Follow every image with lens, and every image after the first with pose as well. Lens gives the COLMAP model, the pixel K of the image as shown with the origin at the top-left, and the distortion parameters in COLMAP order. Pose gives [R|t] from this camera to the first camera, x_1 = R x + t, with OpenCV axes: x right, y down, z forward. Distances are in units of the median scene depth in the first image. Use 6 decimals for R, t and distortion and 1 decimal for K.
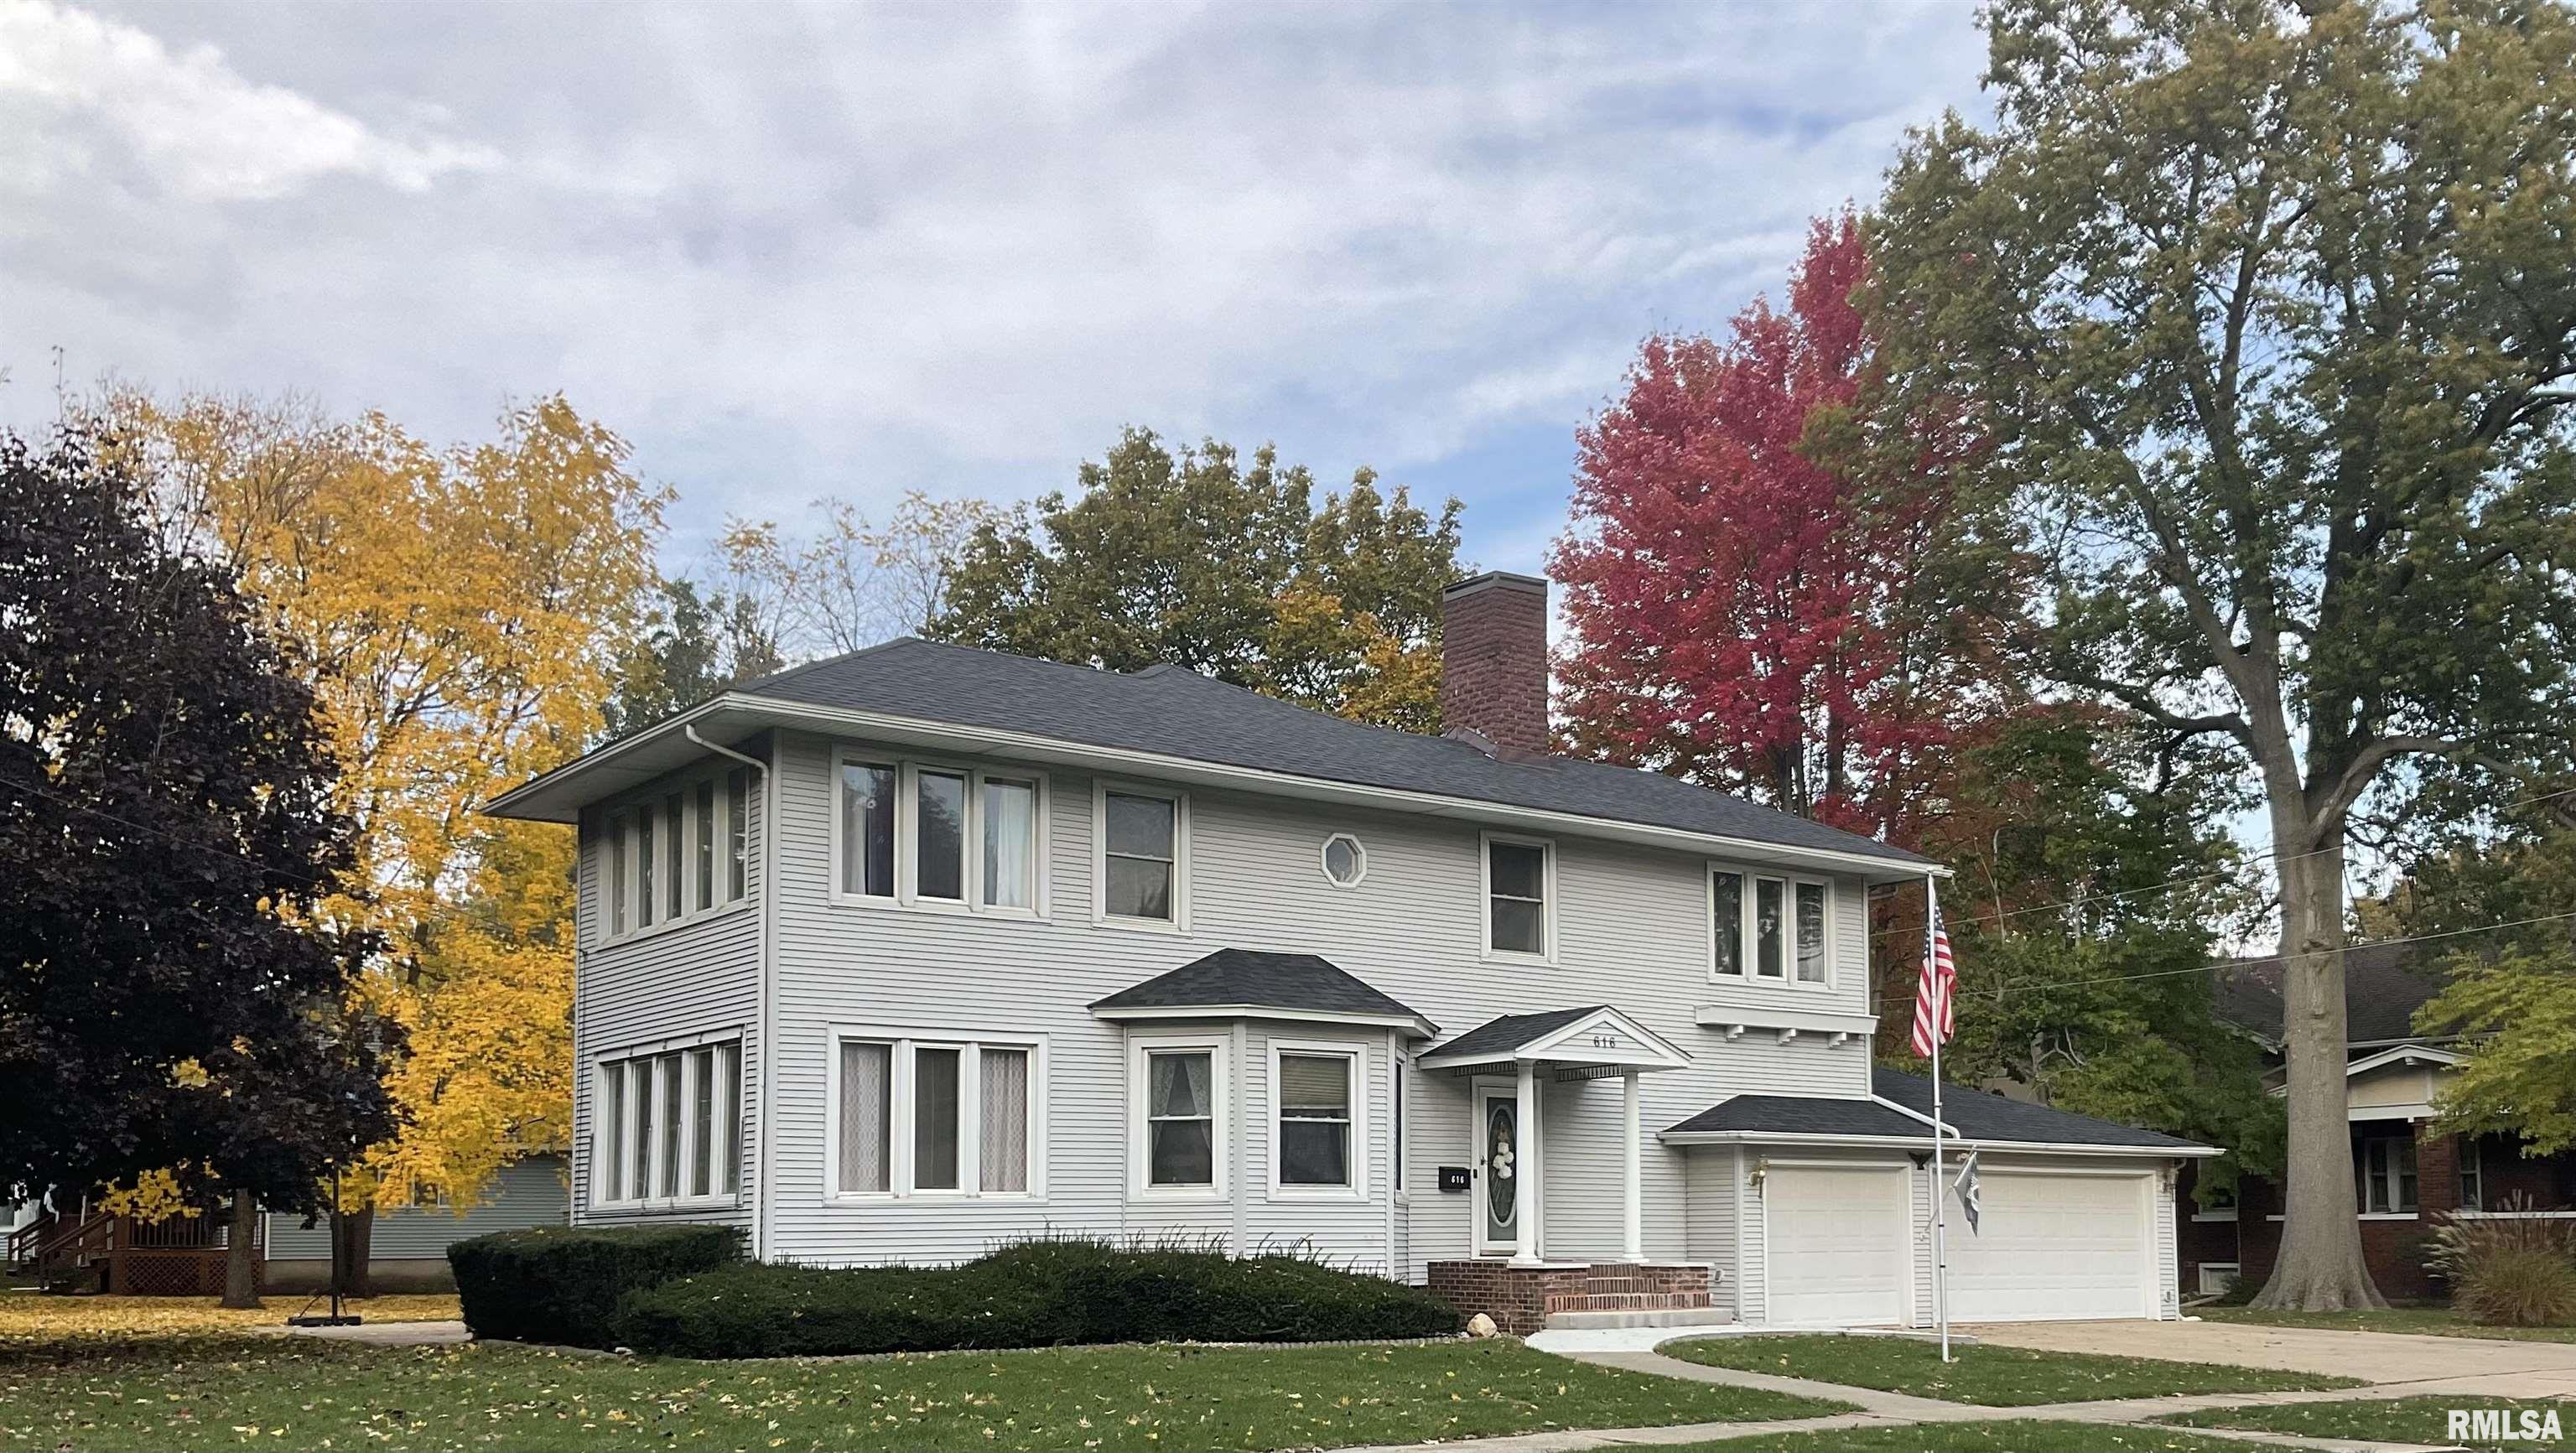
lens RADIAL K [[2317.2, 0, 1288.0], [0, 2317.2, 726.5], [0, 0, 1]] dist [0.006110, 0.005516]
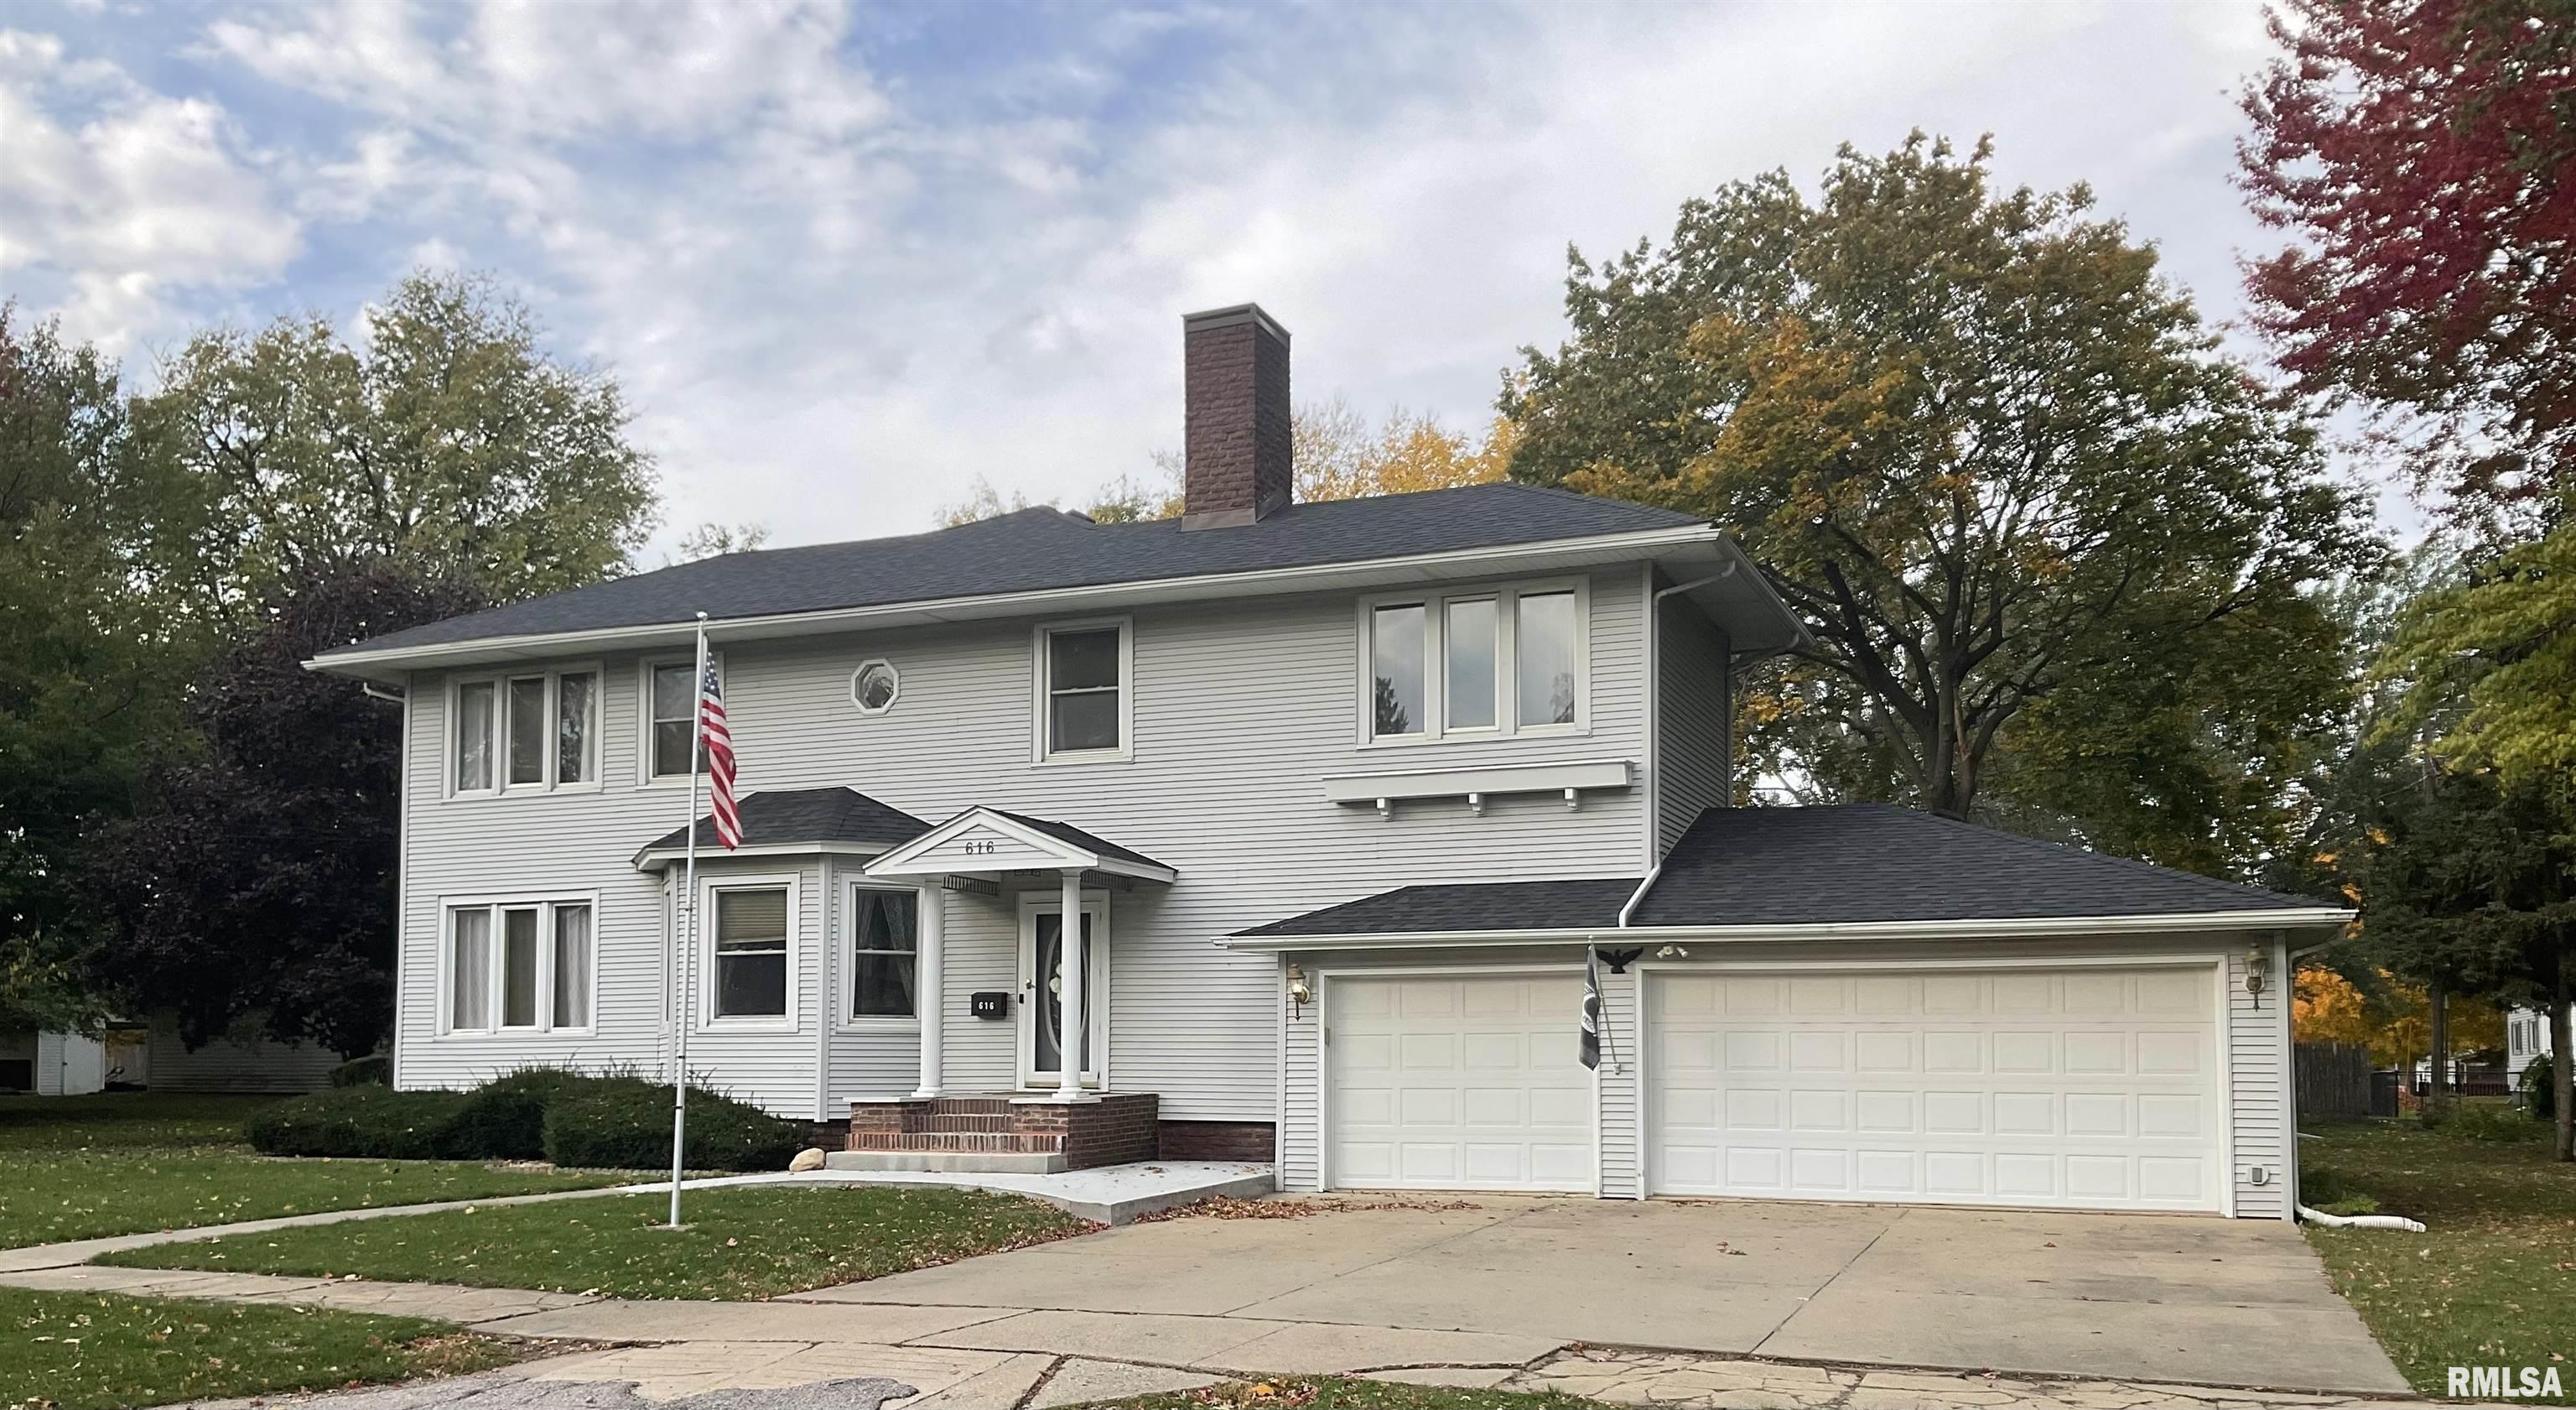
lens RADIAL K [[2033.4, 0, 1288.0], [0, 2033.4, 705.0], [0, 0, 1]] dist [0.007324, 0.000874]
pose [[0.542537, -0.143852, -0.827623, 0.854713], [0.180241, 0.982217, -0.052569, 0.146508], [0.820467, -0.120651, 0.558817, 0.680780]]
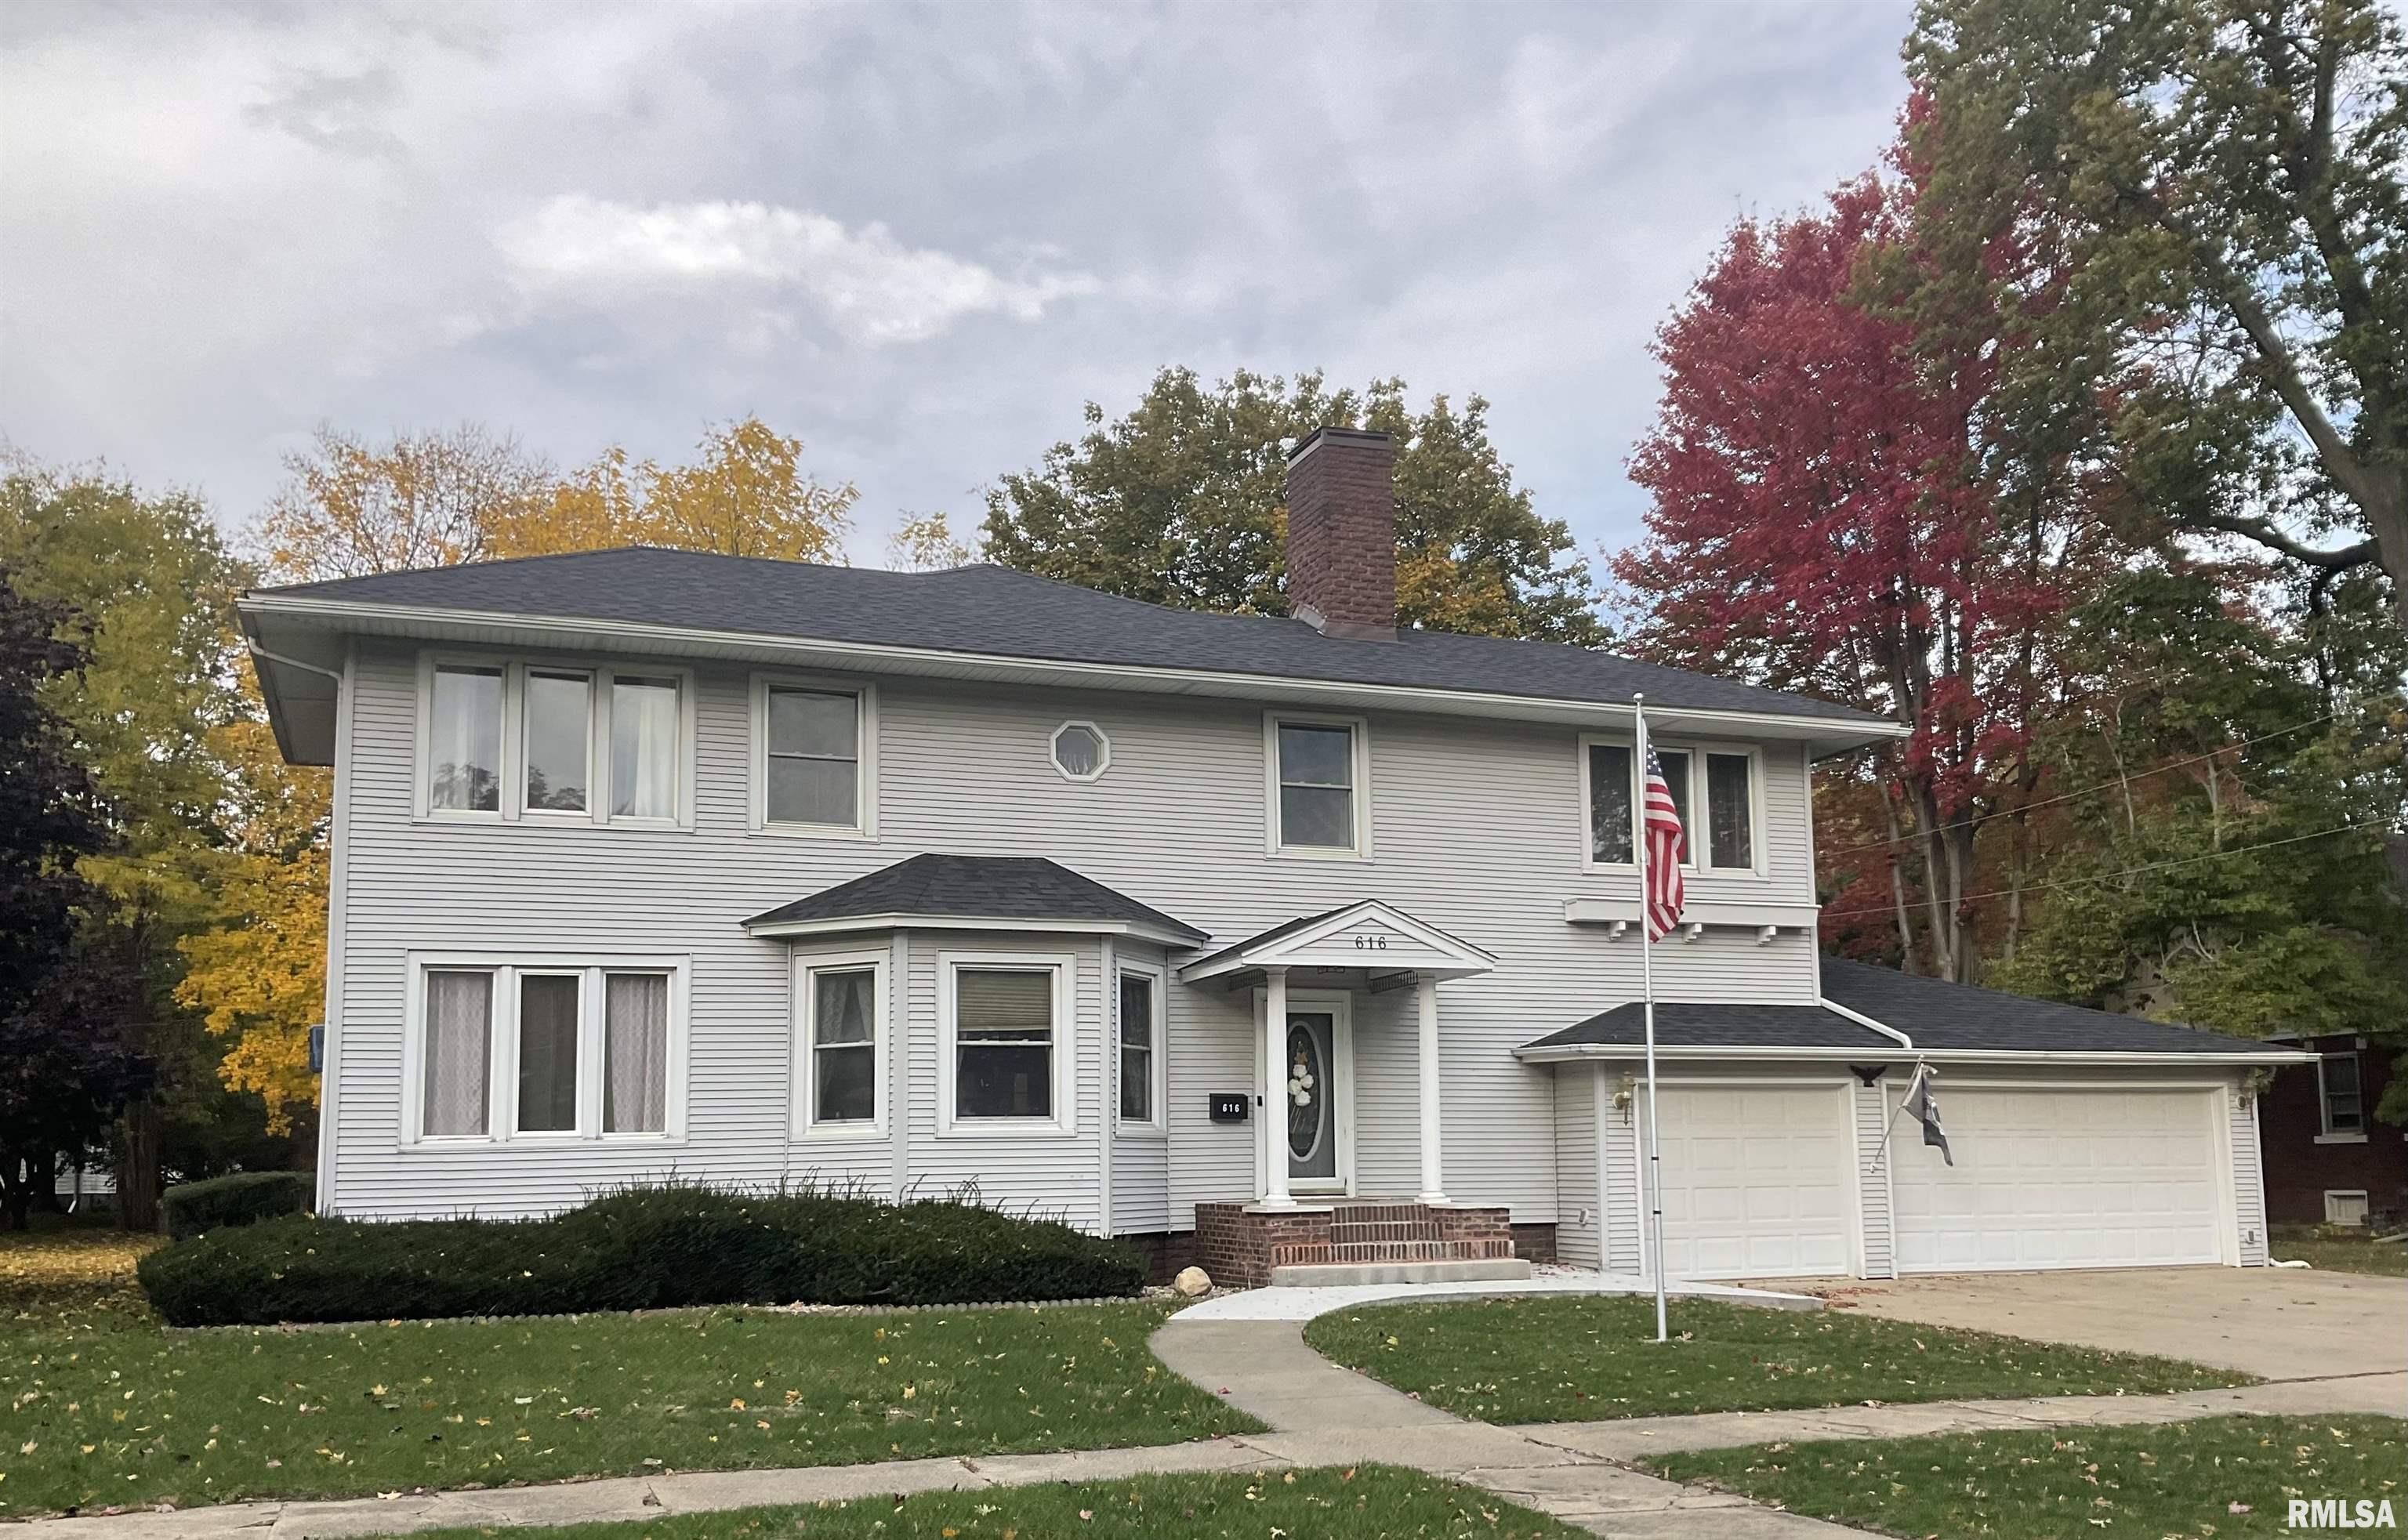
lens RADIAL K [[2004.3, 0, 1201.9], [0, 2004.3, 705.2], [0, 0, 1]] dist [0.015737, 0.002682]
pose [[0.964203, -0.070061, -0.255744, 0.273784], [0.068129, 0.997541, -0.016417, 0.057921], [0.256265, -0.001594, 0.966605, 0.278509]]
